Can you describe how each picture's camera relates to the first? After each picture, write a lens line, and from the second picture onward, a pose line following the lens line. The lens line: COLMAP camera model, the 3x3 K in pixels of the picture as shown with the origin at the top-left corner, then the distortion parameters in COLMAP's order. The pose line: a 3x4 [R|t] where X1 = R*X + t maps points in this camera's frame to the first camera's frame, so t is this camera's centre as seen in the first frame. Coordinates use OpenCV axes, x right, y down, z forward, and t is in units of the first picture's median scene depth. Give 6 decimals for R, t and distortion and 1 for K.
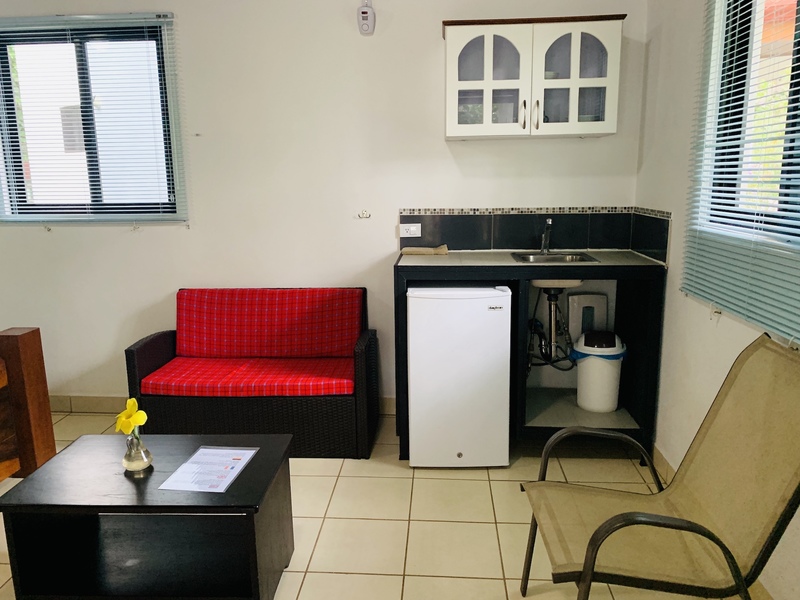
lens RADIAL K [[612.0, 0, 399.1], [0, 612.0, 300.7], [0, 0, 1]] dist [0.003490, -0.019154]
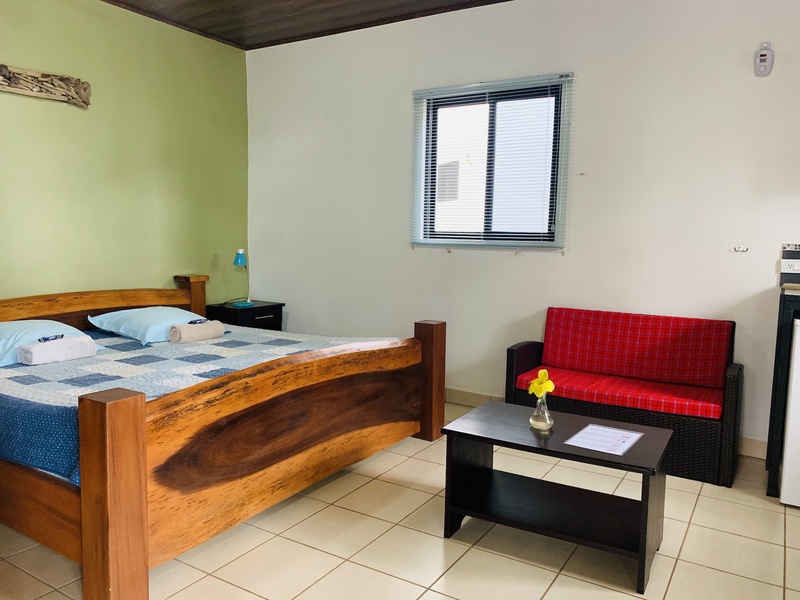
lens RADIAL K [[612.0, 0, 399.2], [0, 612.0, 297.5], [0, 0, 1]] dist [0.003490, -0.019154]
pose [[0.877982, 0.078611, -0.472195, -0.072428], [-0.125104, 0.989822, -0.067829, 0.081172], [0.462057, 0.118626, 0.878881, -0.142974]]
